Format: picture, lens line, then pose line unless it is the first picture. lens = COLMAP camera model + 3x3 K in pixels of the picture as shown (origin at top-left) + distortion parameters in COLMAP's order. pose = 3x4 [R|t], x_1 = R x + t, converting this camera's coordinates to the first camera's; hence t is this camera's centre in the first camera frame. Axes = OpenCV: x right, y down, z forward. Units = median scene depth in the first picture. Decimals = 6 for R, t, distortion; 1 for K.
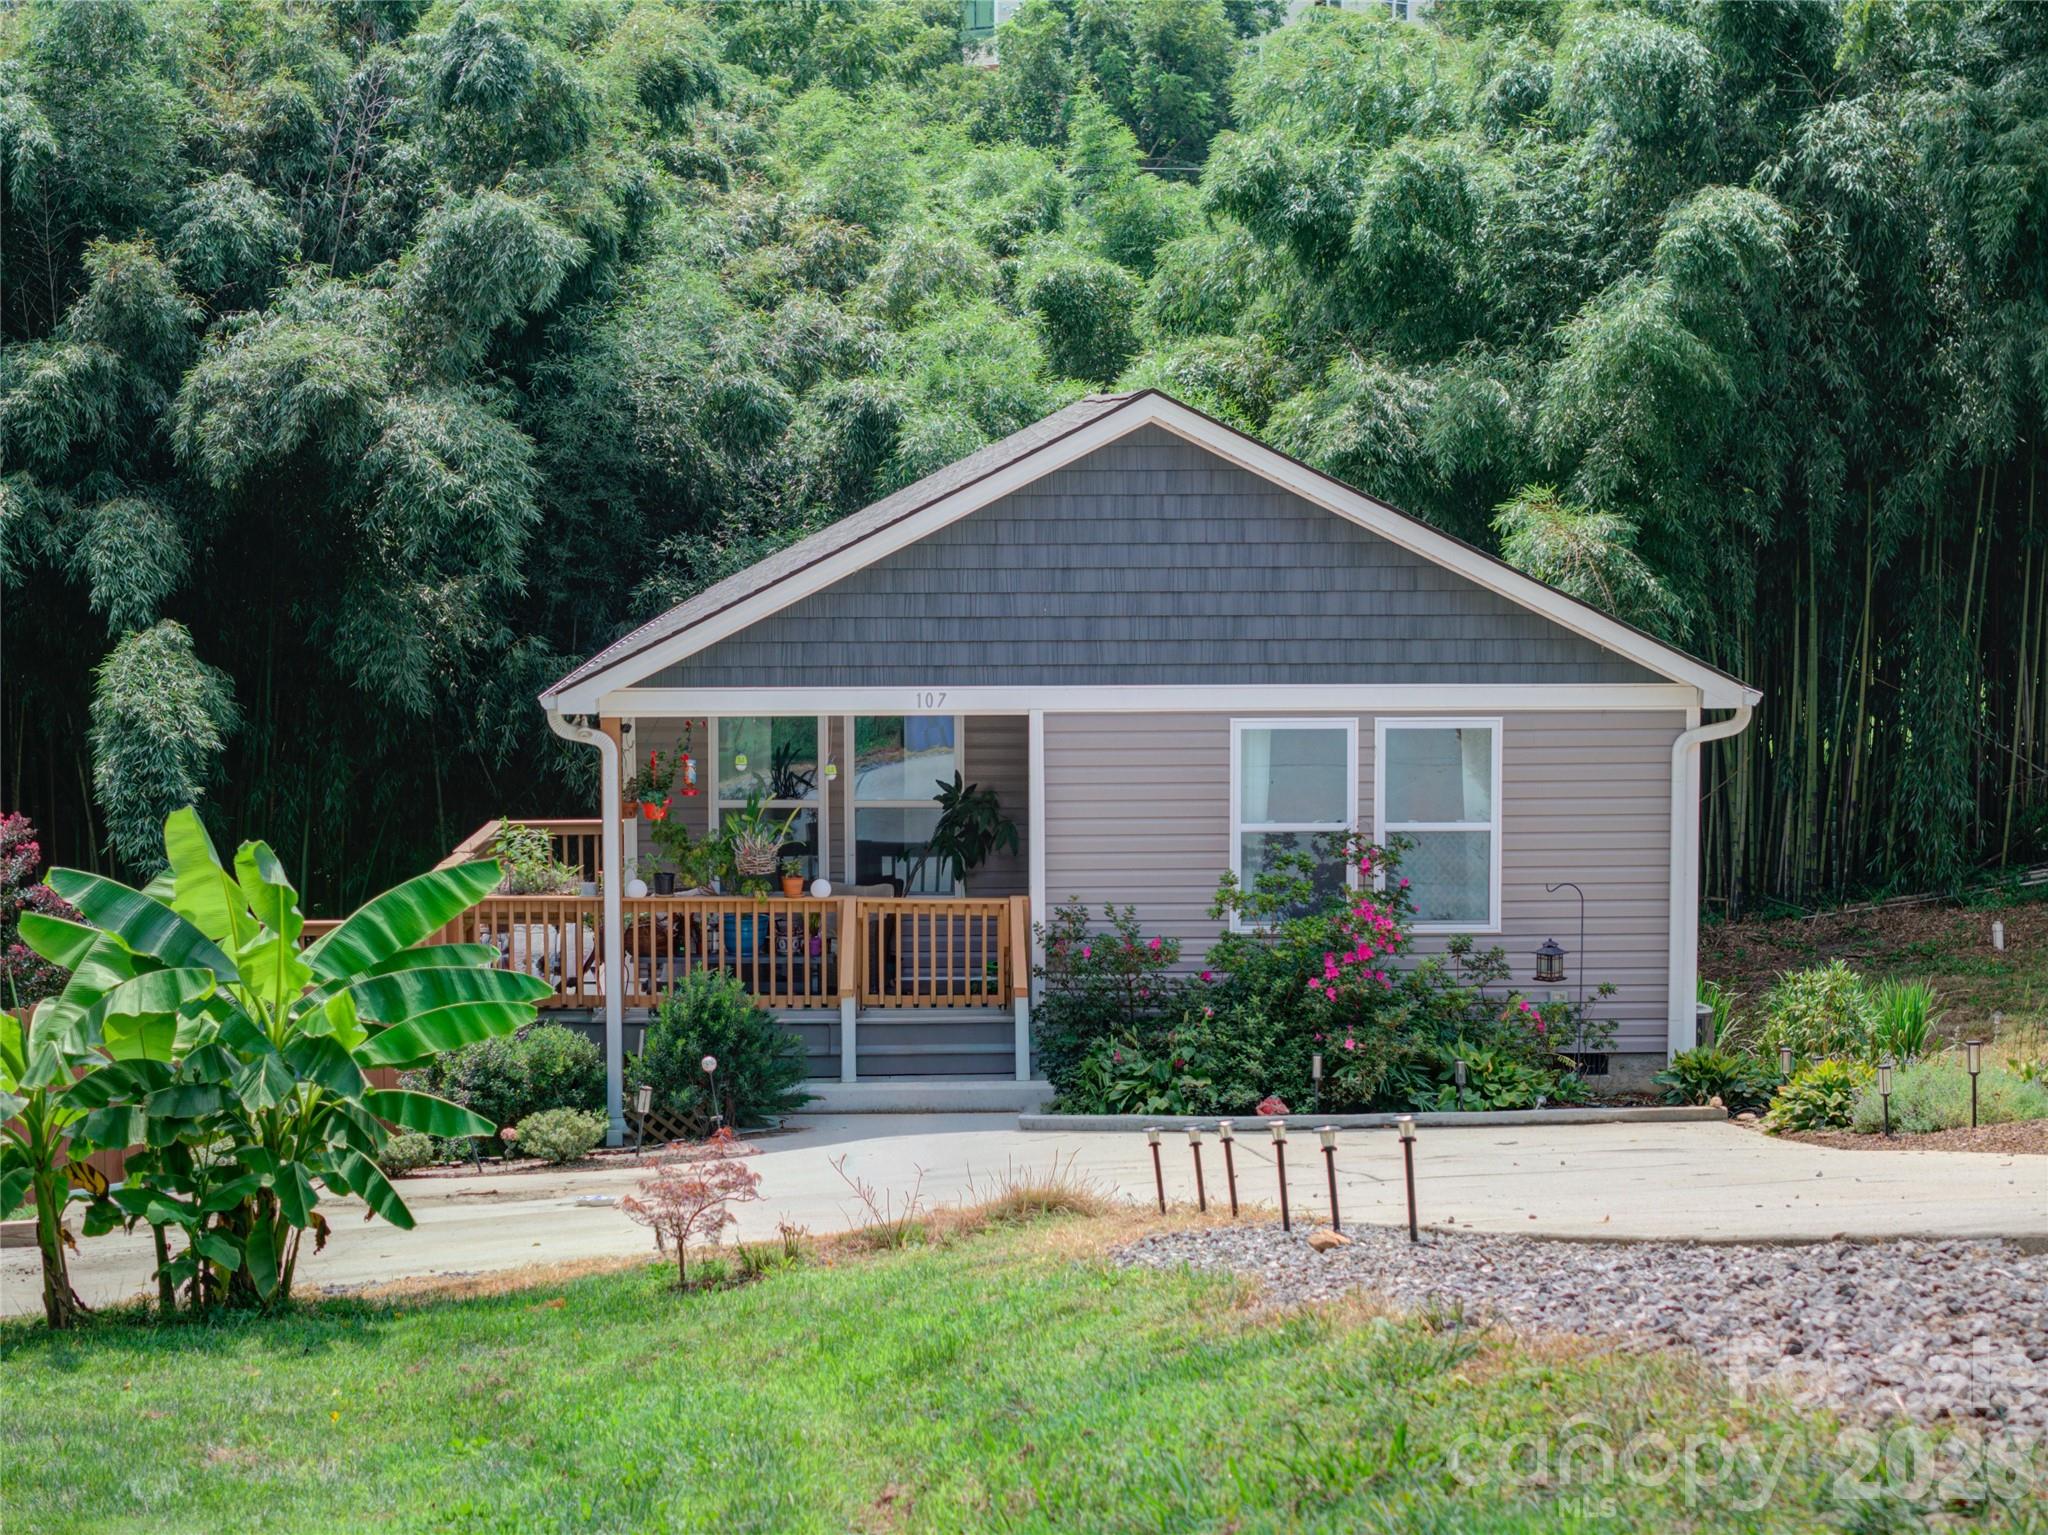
lens RADIAL K [[4192.2, 0, 1024.0], [0, 4192.2, 767.5], [0, 0, 1]] dist [-0.296263, 1.760889]
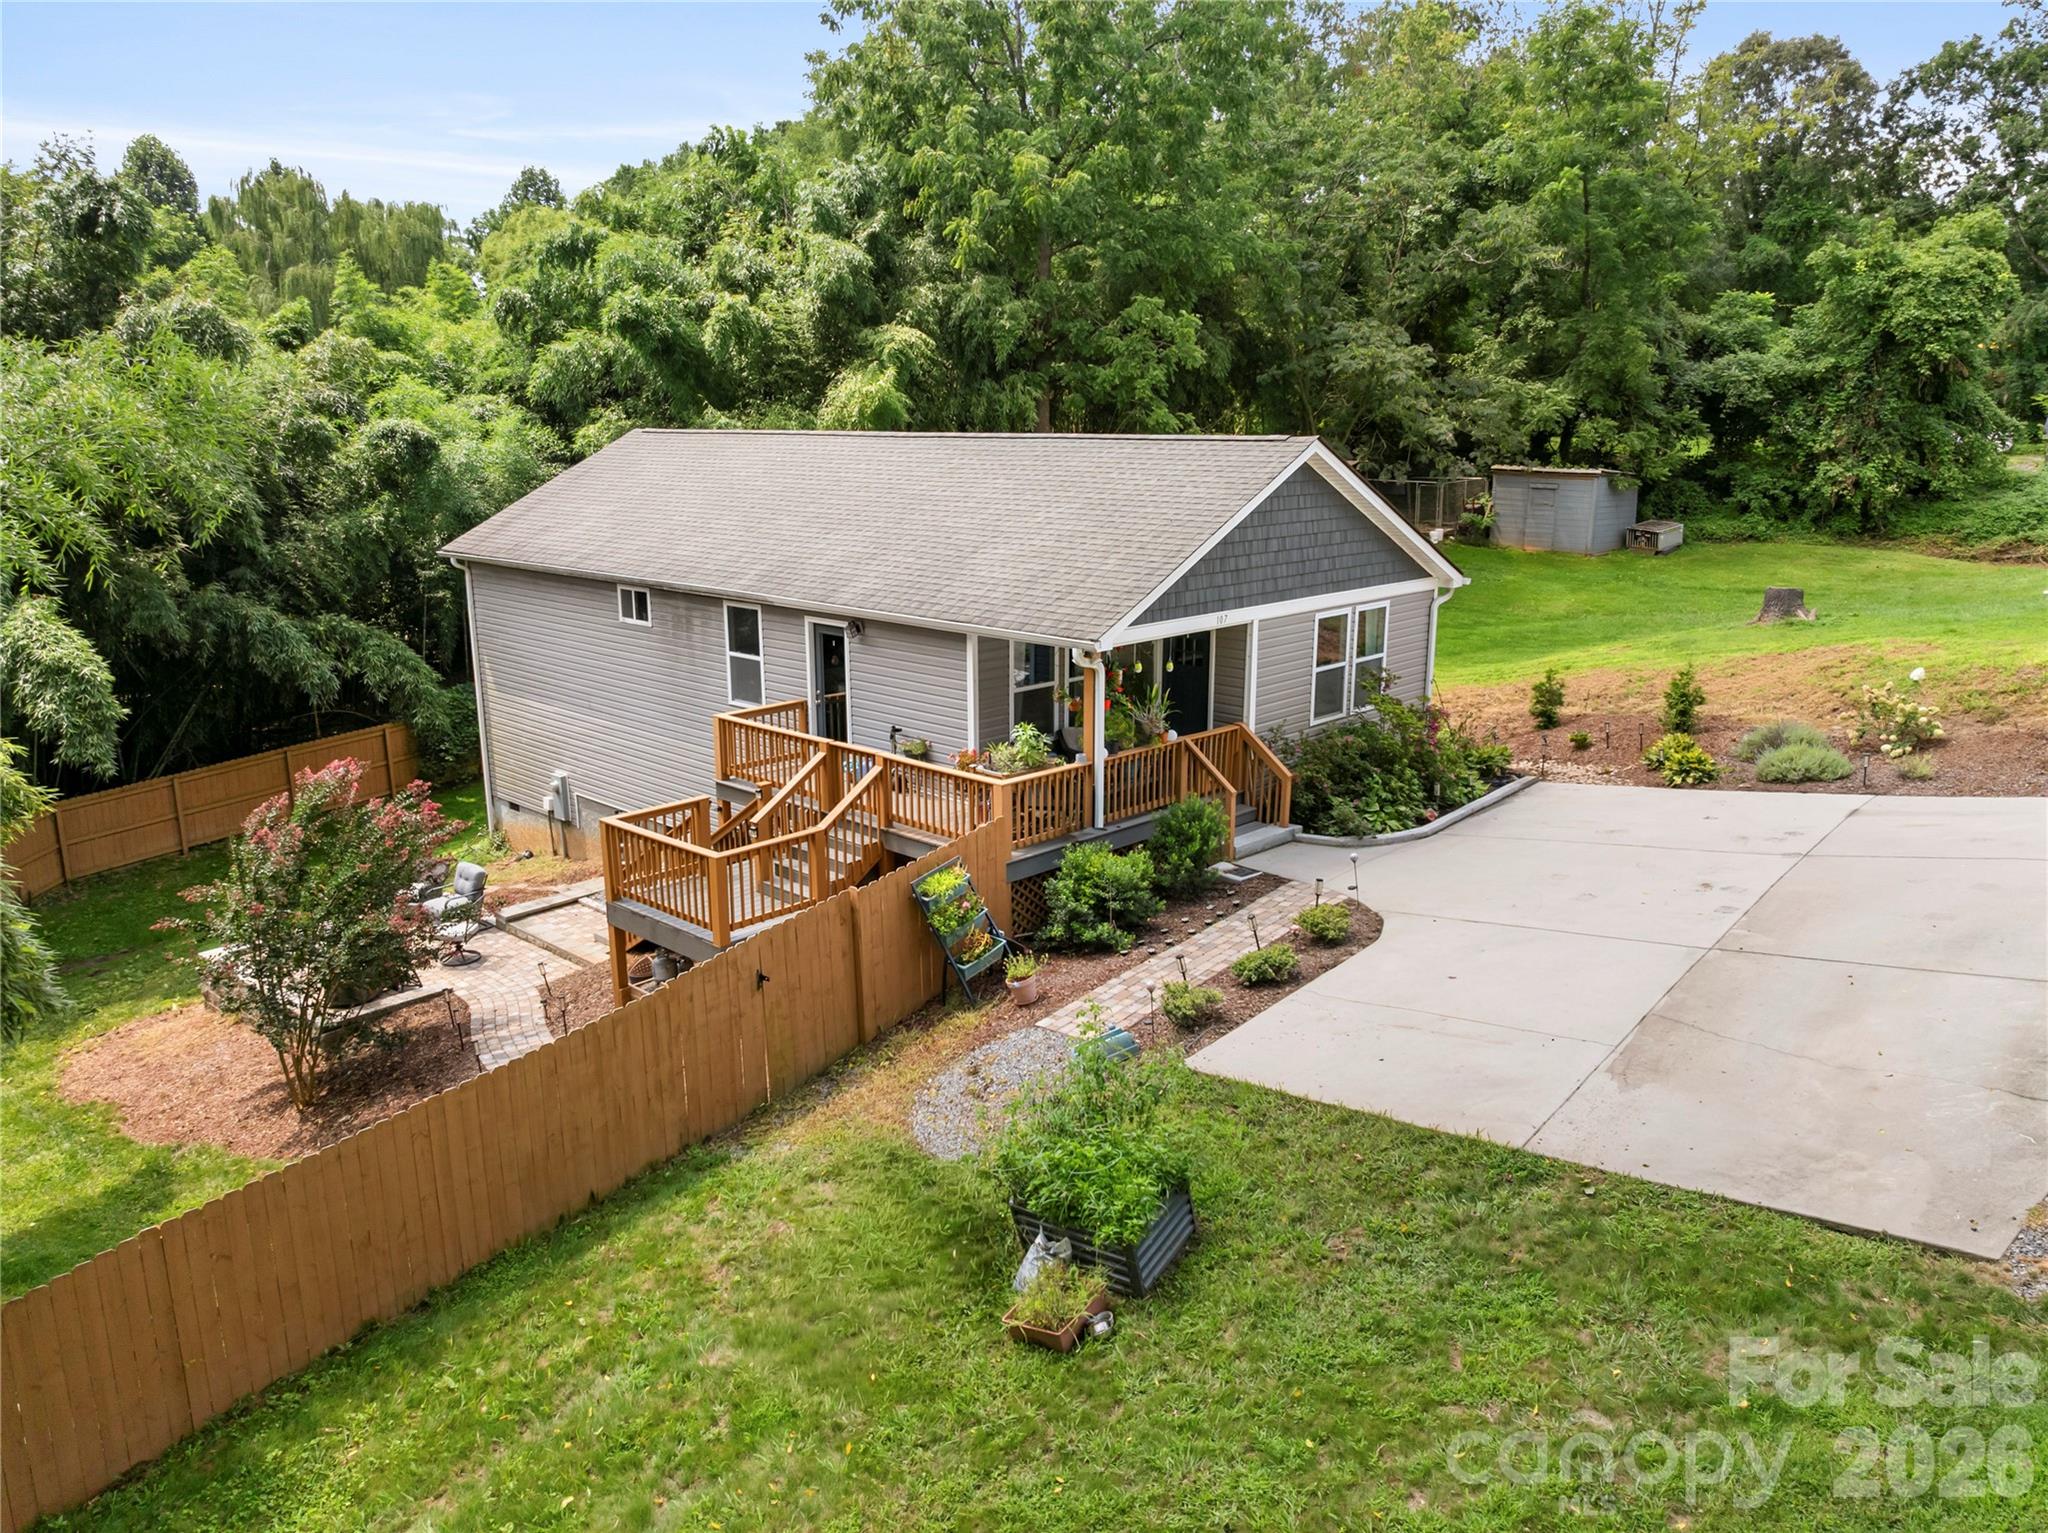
lens RADIAL K [[1494.2, 0, 1020.2], [0, 1494.2, 746.9], [0, 0, 1]] dist [-0.022572, 0.000926]
pose [[0.695247, -0.156486, 0.701530, -0.336485], [0.062764, 0.985502, 0.157627, -0.042949], [-0.716026, -0.065559, 0.694989, 0.400847]]
